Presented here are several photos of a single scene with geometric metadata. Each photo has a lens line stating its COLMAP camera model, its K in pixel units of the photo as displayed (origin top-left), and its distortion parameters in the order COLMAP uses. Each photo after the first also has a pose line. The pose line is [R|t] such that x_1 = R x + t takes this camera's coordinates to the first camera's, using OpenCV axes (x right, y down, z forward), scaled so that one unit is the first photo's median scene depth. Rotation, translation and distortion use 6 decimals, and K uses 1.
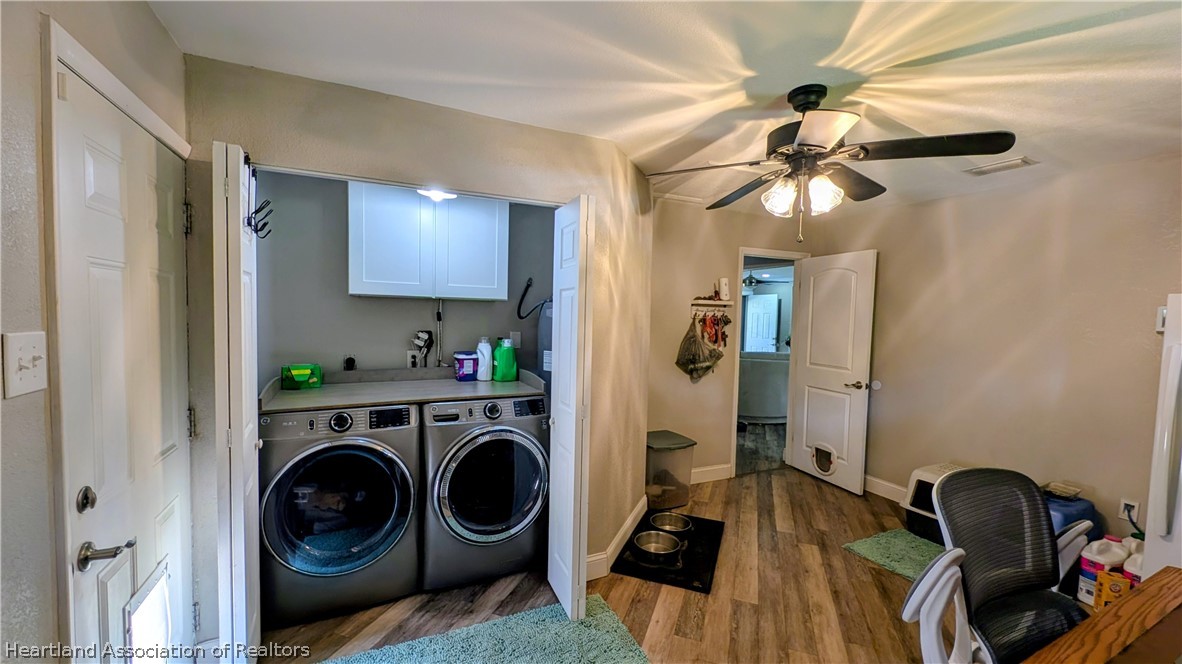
lens RADIAL K [[455.7, 0, 586.6], [0, 455.7, 336.1], [0, 0, 1]] dist [-0.000365, 0.002162]
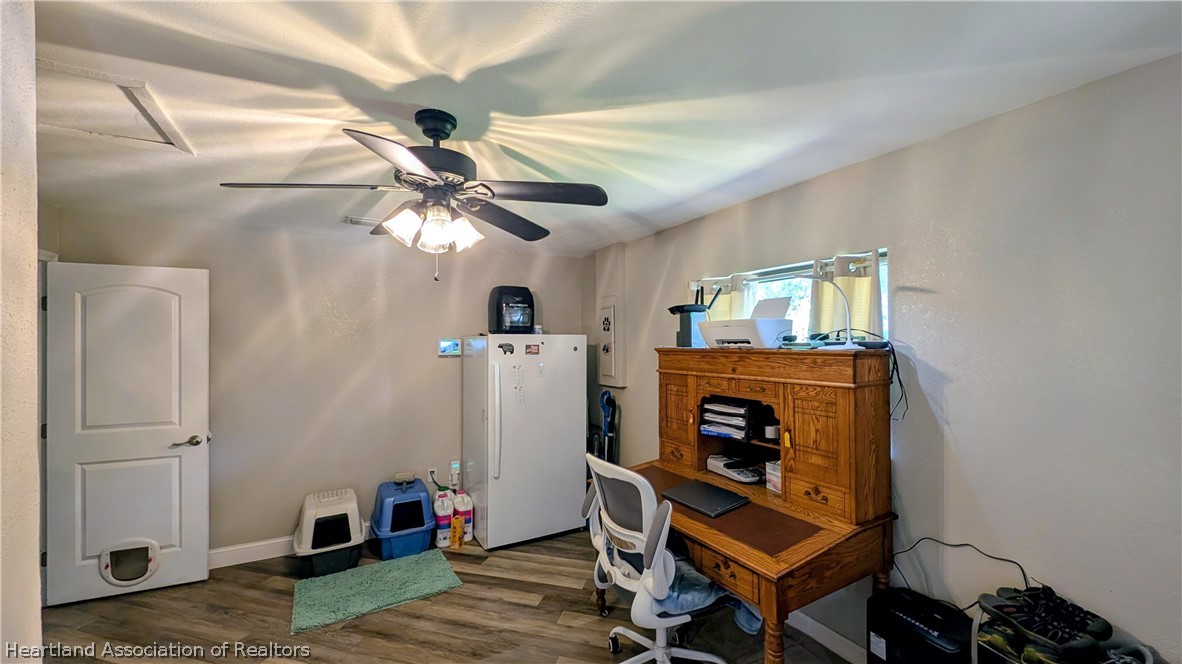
lens RADIAL K [[455.7, 0, 584.1], [0, 455.7, 339.5], [0, 0, 1]] dist [-0.000365, 0.002162]
pose [[-0.066894, -0.018804, 0.997583, -0.235077], [0.051786, 0.998409, 0.022292, -0.050568], [-0.996415, 0.053152, -0.065814, 0.407651]]
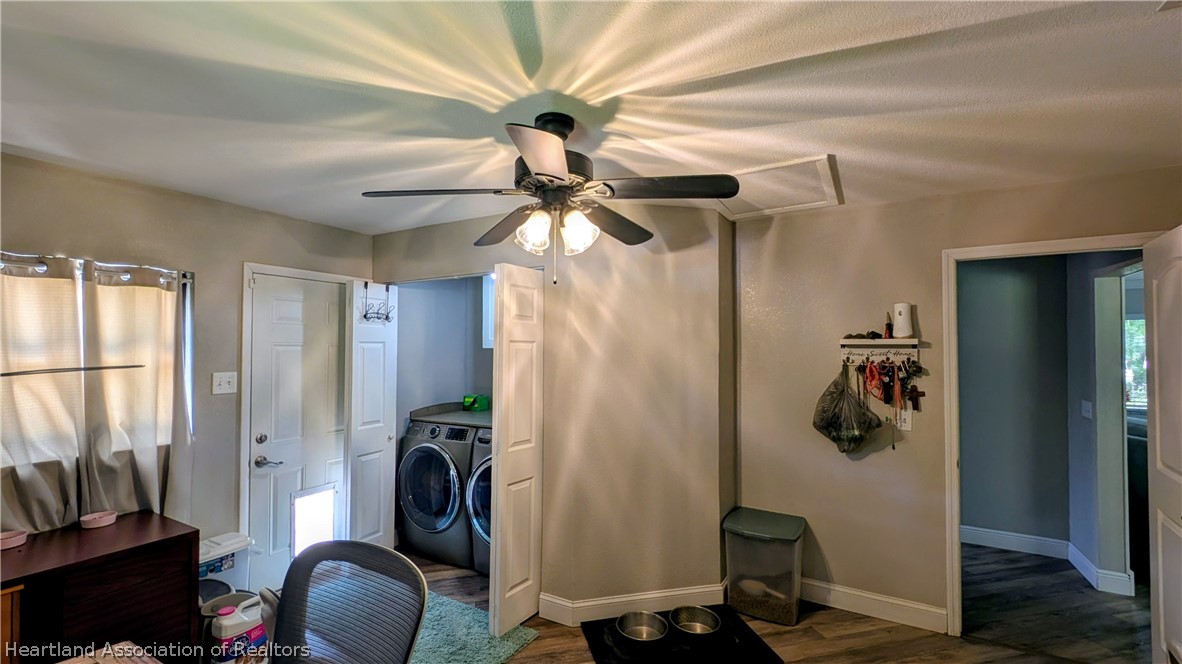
lens RADIAL K [[478.8, 0, 592.3], [0, 478.8, 338.0], [0, 0, 1]] dist [0.001972, 0.000003]
pose [[0.581426, -0.039435, -0.812643, 0.663517], [-0.027410, 0.997308, -0.068008, -0.021872], [0.813137, 0.061816, 0.578780, 0.277686]]
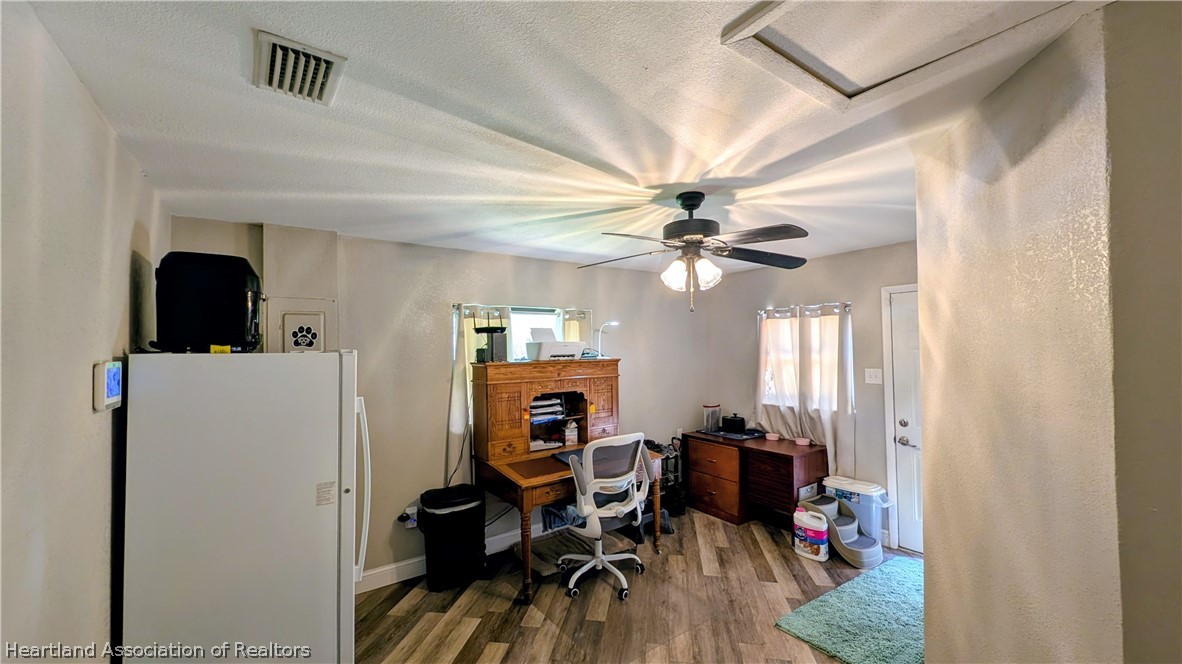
lens RADIAL K [[455.7, 0, 594.8], [0, 455.7, 339.4], [0, 0, 1]] dist [-0.000365, 0.002162]
pose [[-0.979830, -0.013587, -0.199368, 0.513627], [-0.018232, 0.999603, 0.021478, -0.081127], [0.198997, 0.024680, -0.979689, 1.139876]]
